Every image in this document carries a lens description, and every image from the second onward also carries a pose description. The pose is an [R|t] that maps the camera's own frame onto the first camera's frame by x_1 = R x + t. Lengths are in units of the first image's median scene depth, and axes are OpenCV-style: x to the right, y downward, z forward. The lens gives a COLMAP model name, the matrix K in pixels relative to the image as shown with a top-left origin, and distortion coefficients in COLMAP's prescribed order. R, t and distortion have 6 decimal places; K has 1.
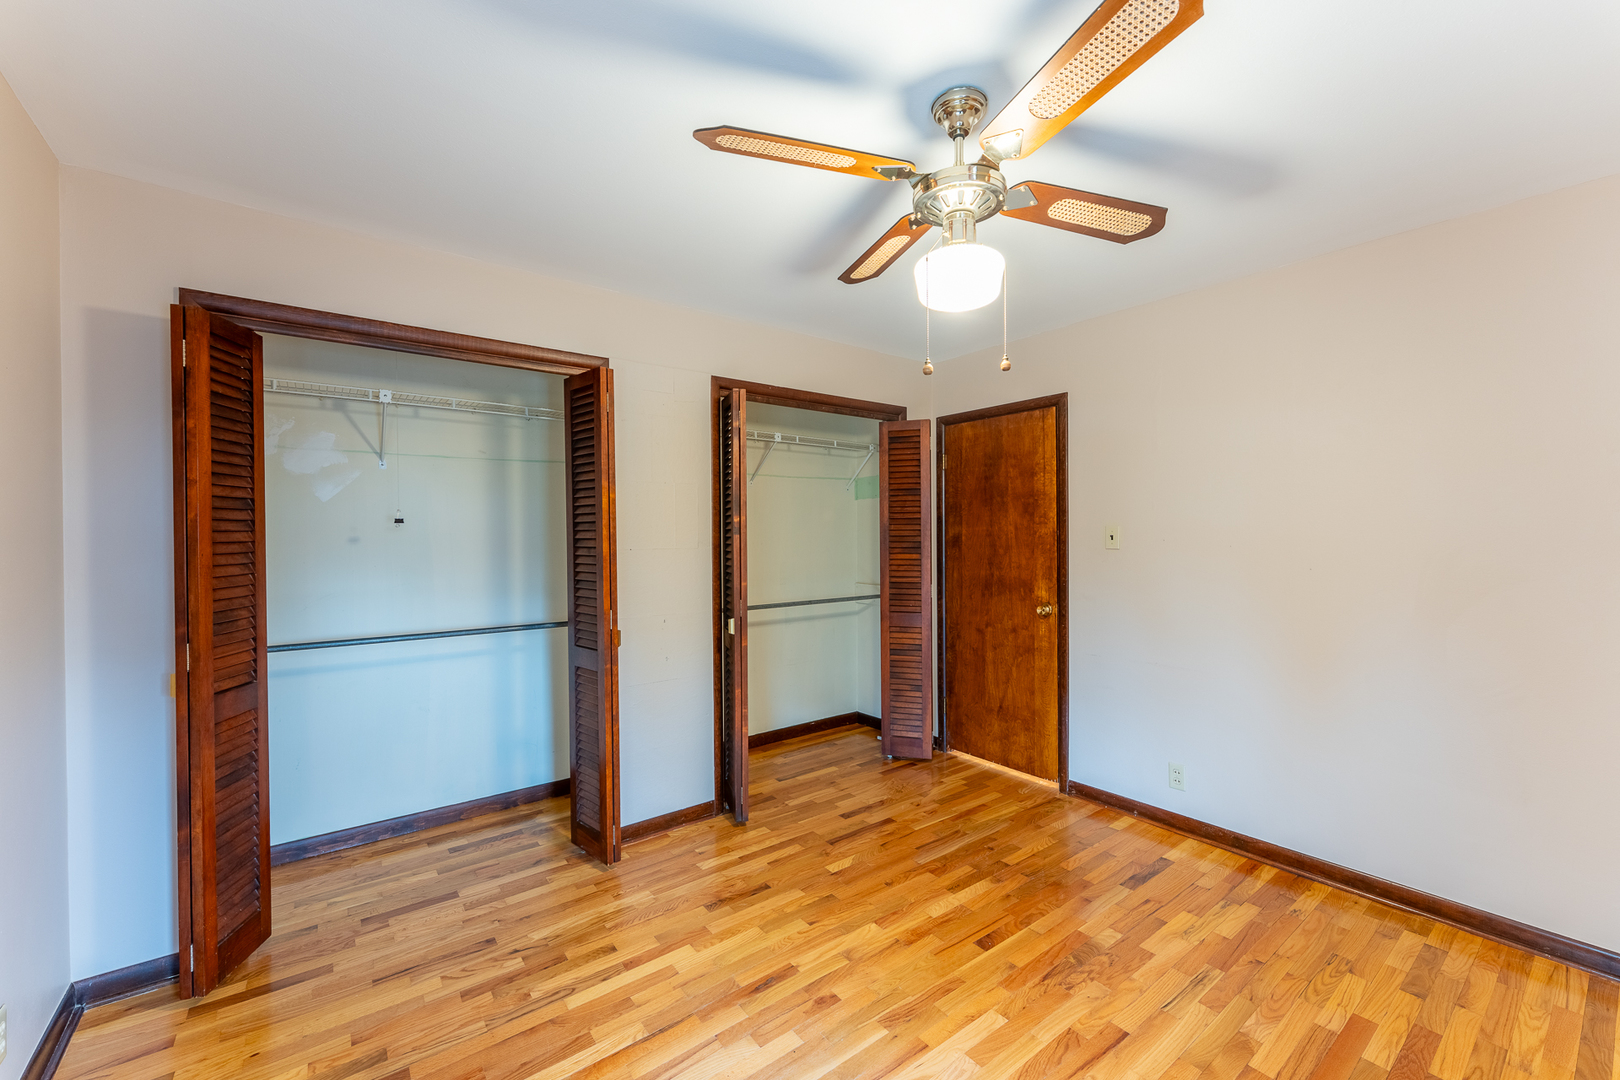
lens RADIAL K [[644.6, 0, 810.0], [0, 644.6, 540.0], [0, 0, 1]] dist [-0.001076, -0.000044]
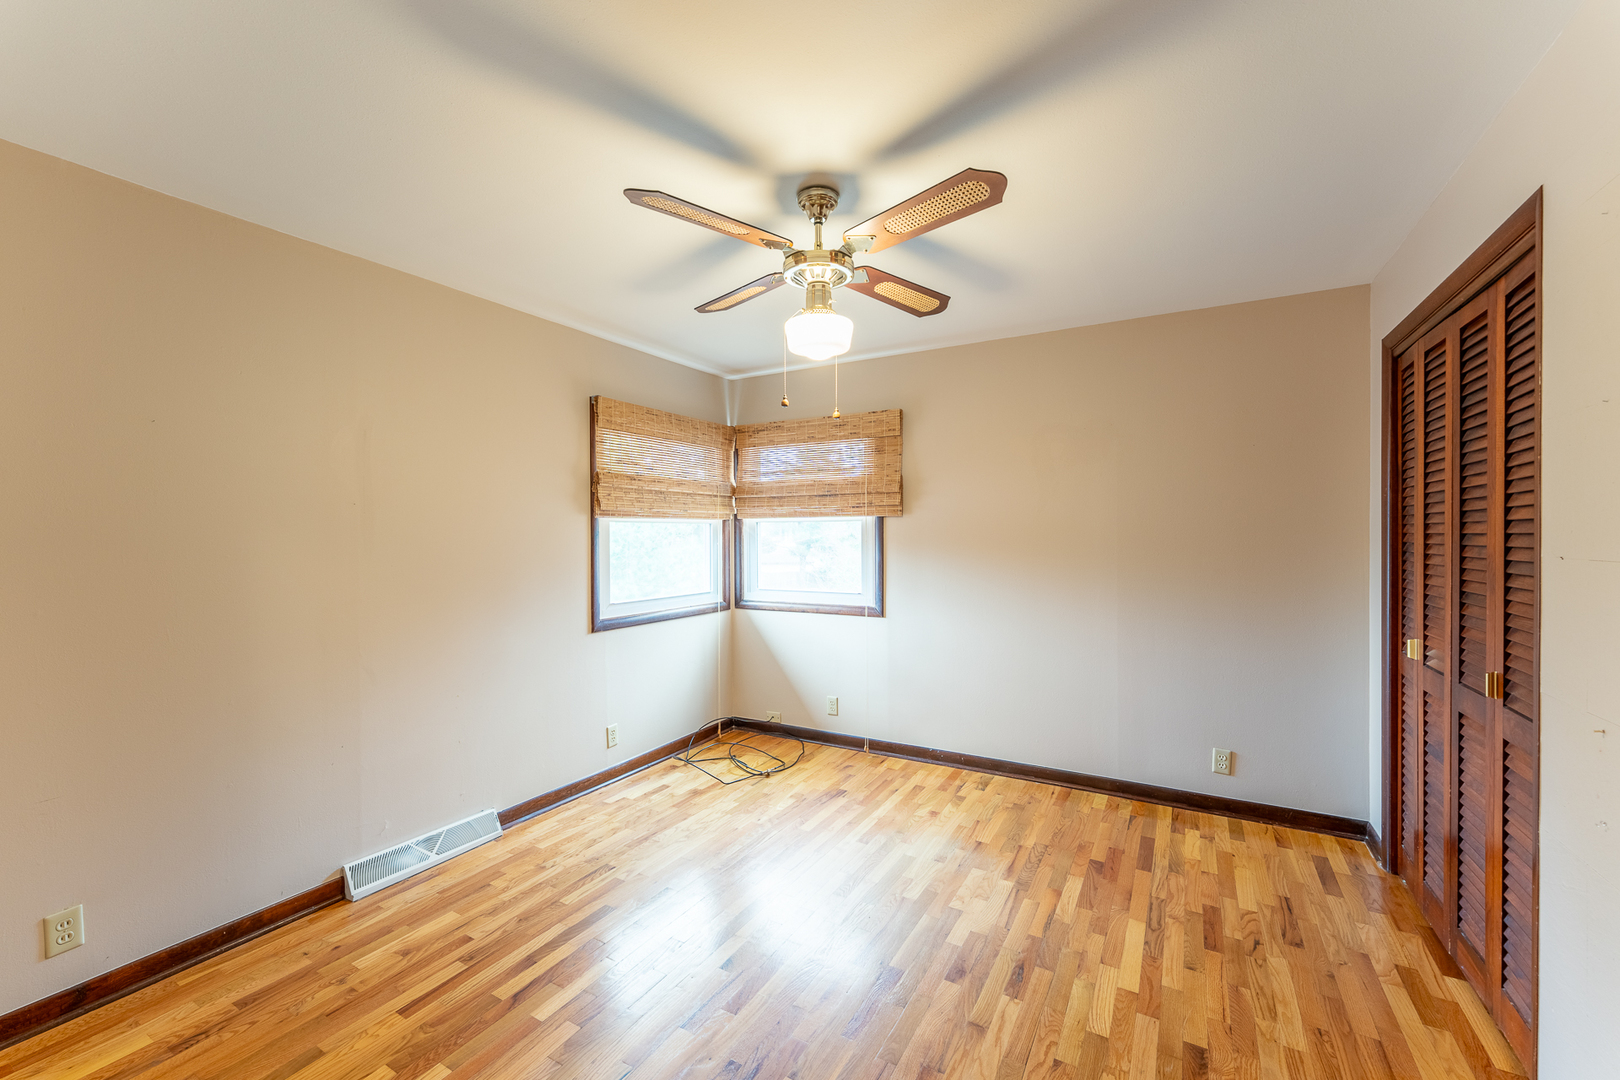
lens RADIAL K [[644.6, 0, 810.0], [0, 644.6, 540.0], [0, 0, 1]] dist [-0.001076, -0.000044]
pose [[-0.926682, 0.011083, -0.375682, 0.578584], [0.005065, 0.999843, 0.017004, -0.009615], [0.375811, 0.013855, -0.926593, 1.715913]]
